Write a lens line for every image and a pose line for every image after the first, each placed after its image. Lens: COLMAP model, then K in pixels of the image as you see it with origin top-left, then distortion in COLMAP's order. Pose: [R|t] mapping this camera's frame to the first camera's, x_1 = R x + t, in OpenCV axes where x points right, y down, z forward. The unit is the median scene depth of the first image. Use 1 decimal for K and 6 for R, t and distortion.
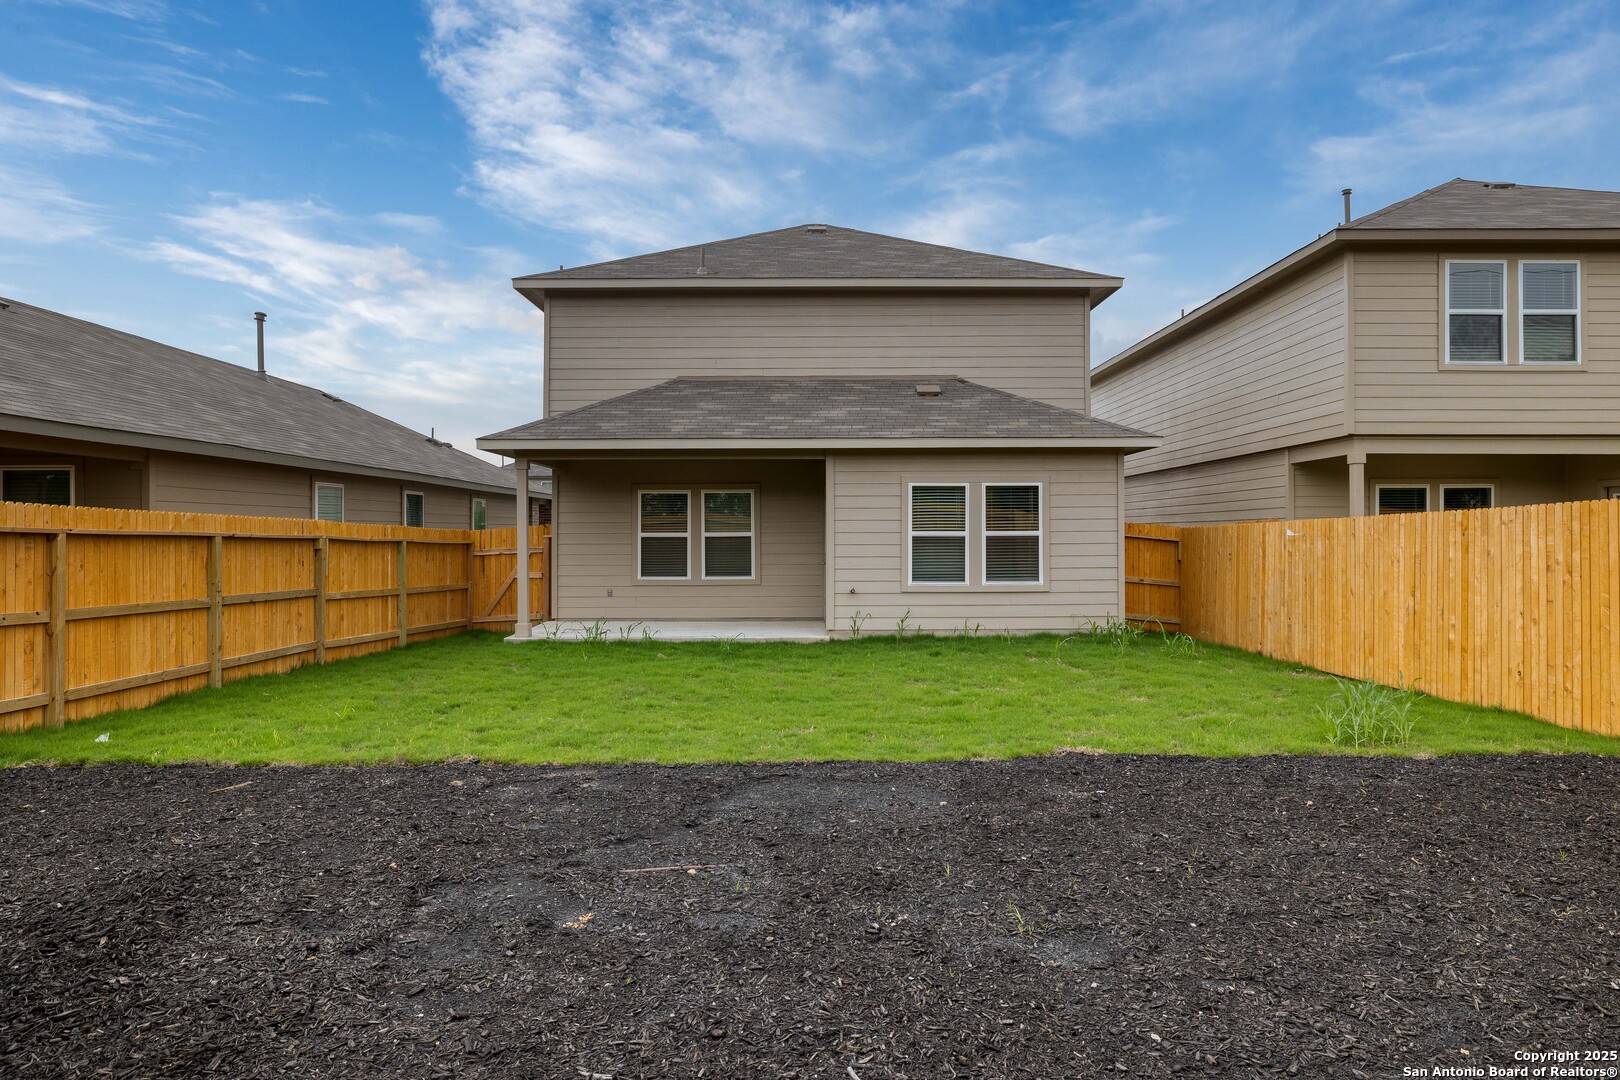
lens RADIAL K [[959.7, 0, 809.4], [0, 959.7, 539.5], [0, 0, 1]] dist [-0.007886, -0.001070]
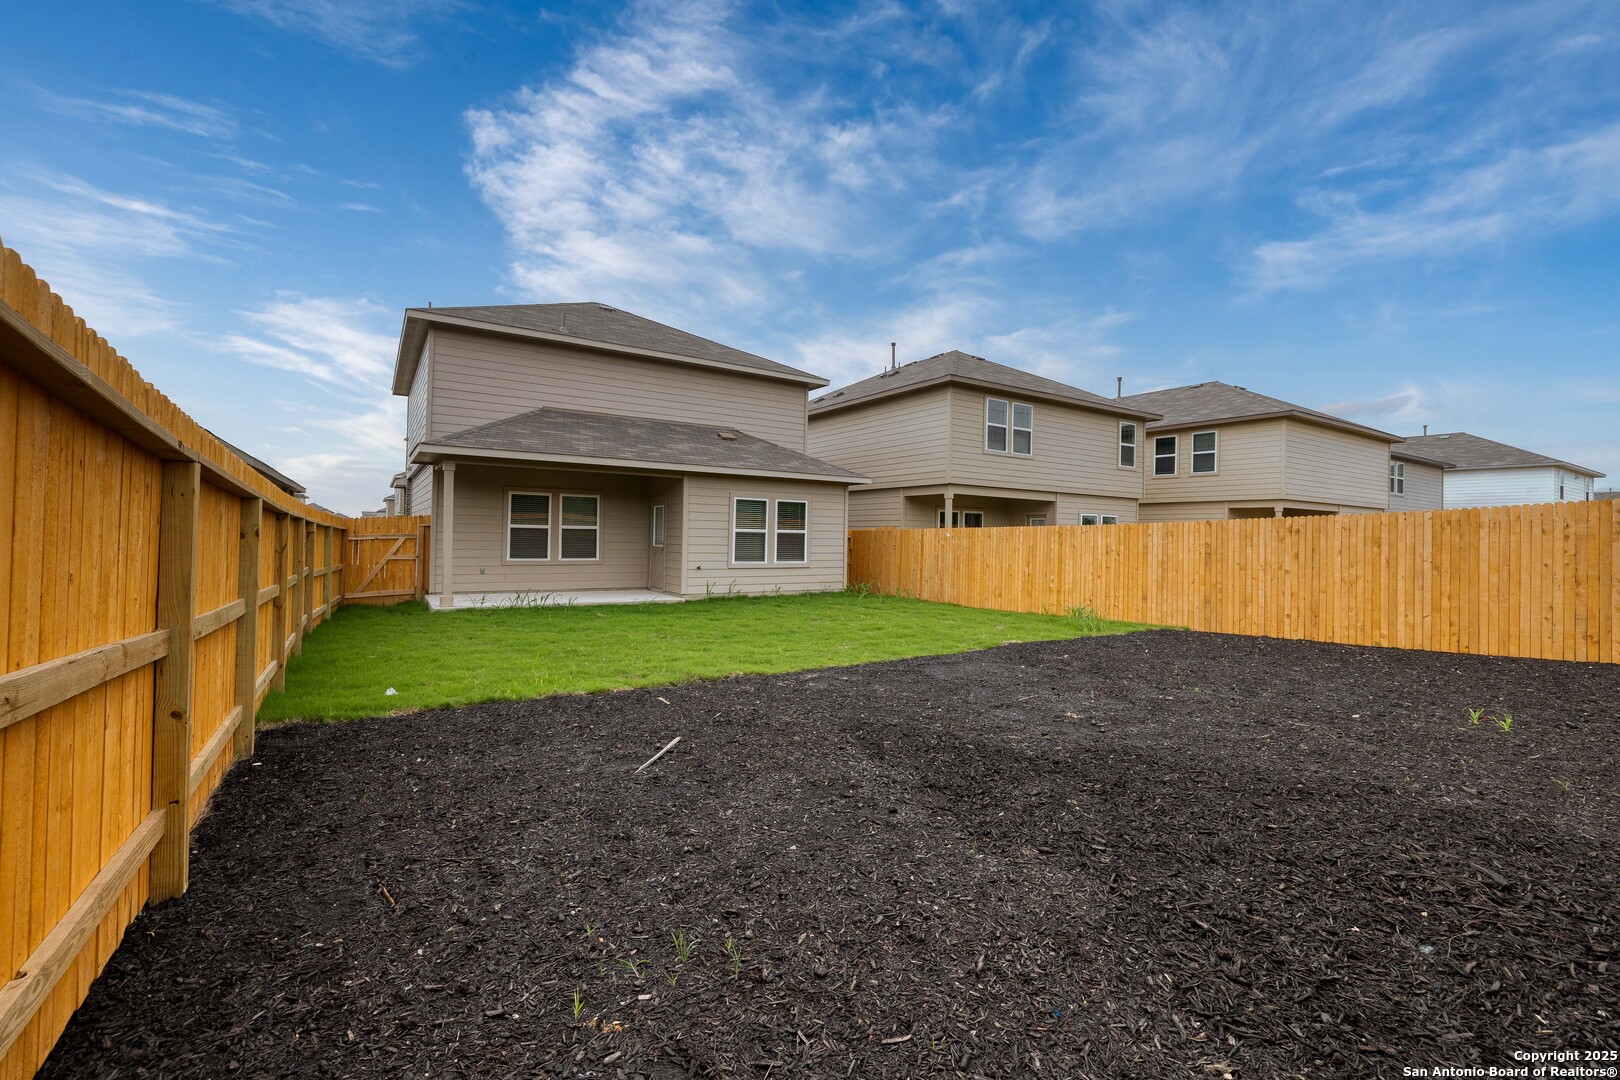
lens RADIAL K [[682.1, 0, 811.0], [0, 682.1, 534.9], [0, 0, 1]] dist [-0.005163, 0.001096]
pose [[0.839793, 0.019489, 0.542556, -0.385264], [-0.019131, 0.999797, -0.006301, 0.005952], [-0.542569, -0.005088, 0.839996, 0.014442]]
